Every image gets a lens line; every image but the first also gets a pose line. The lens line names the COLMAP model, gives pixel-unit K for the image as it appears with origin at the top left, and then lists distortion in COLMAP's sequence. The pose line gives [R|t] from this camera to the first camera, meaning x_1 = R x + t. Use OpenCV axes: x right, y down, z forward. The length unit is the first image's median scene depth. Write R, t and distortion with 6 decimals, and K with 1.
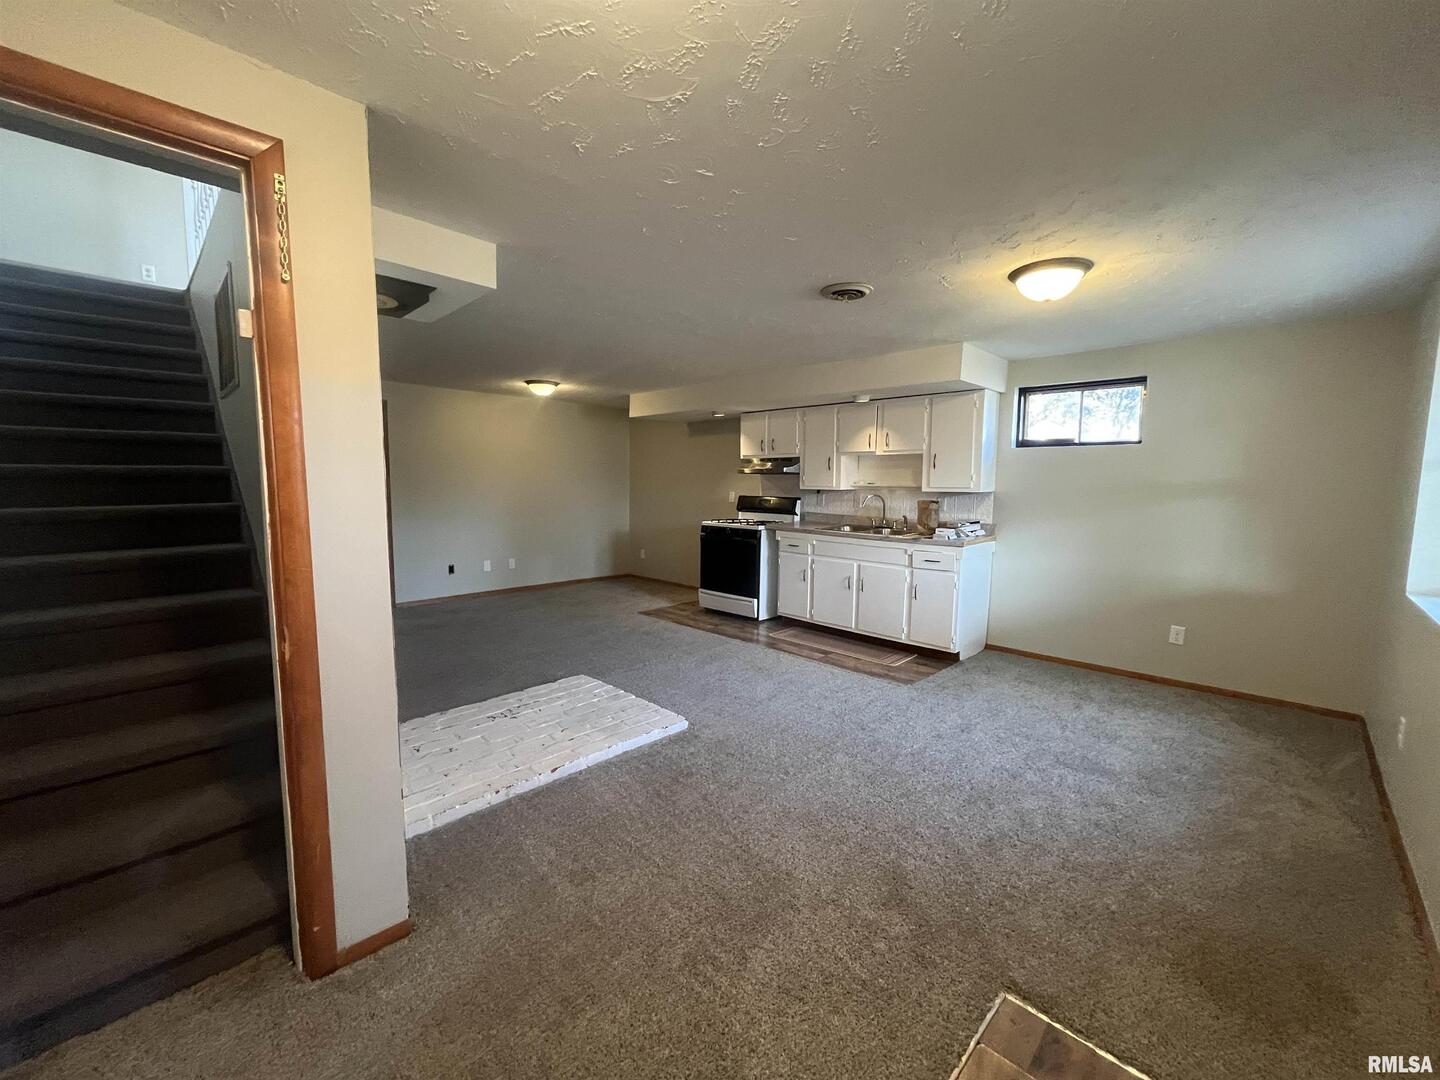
lens RADIAL K [[580.4, 0, 716.0], [0, 580.4, 540.3], [0, 0, 1]] dist [-0.001483, 0.000062]
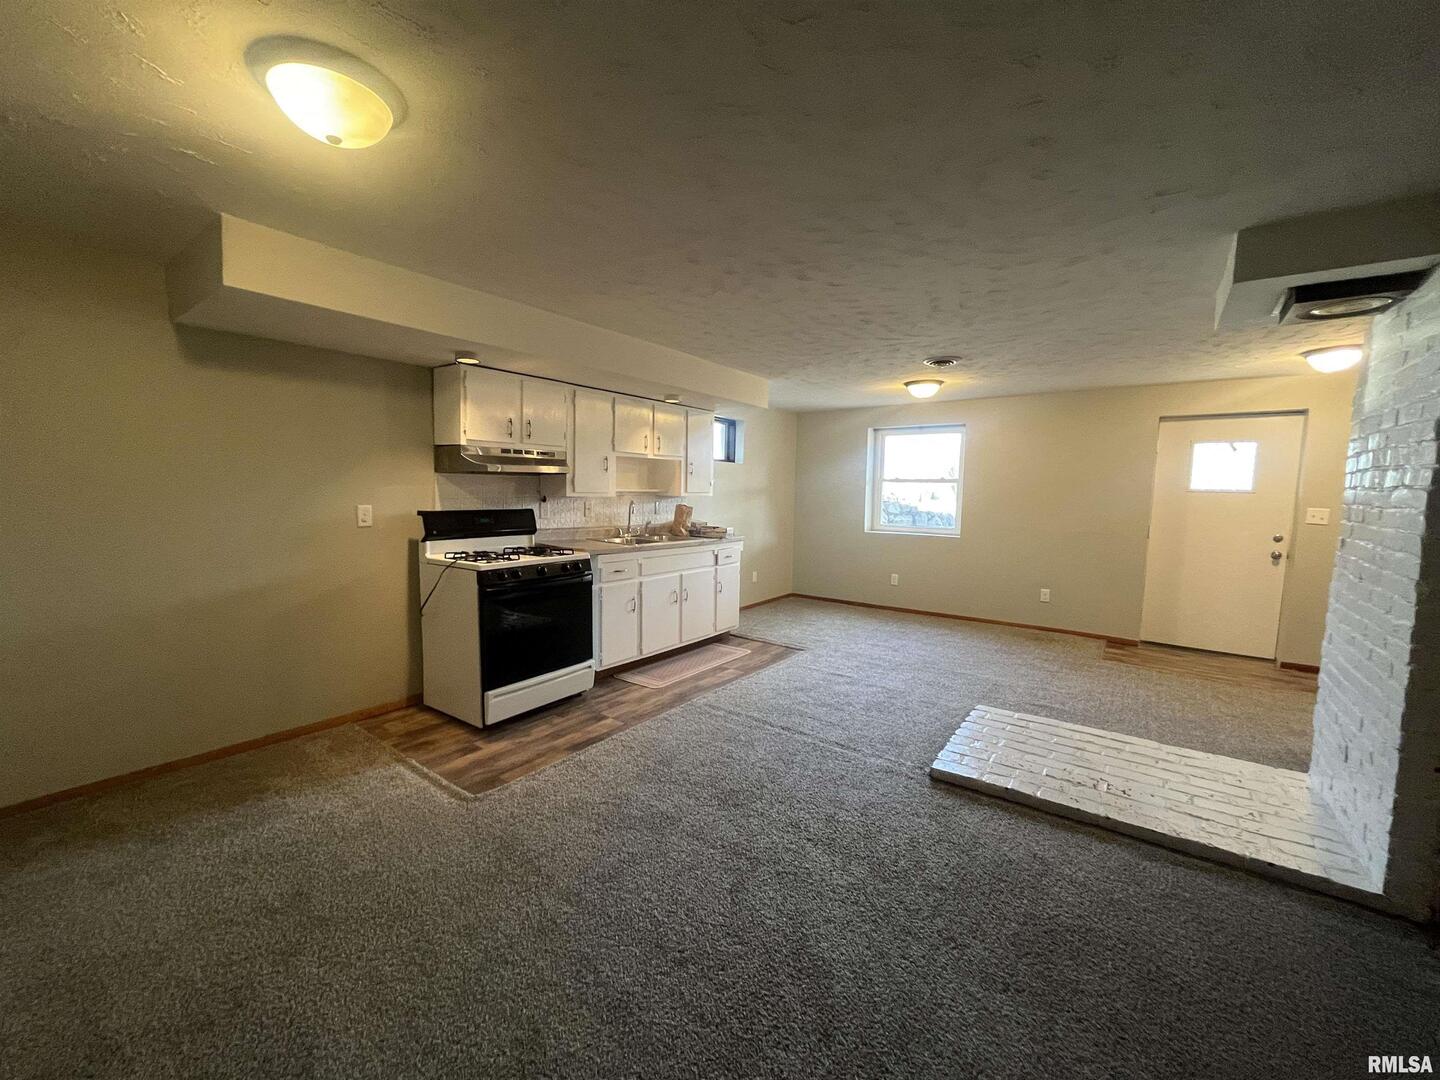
lens RADIAL K [[580.4, 0, 716.0], [0, 580.4, 538.3], [0, 0, 1]] dist [-0.001483, 0.000062]
pose [[-0.135168, -0.087632, 0.986940, -0.715926], [0.094642, 0.990385, 0.100900, -0.110916], [-0.986292, 0.107045, -0.125574, 1.095626]]
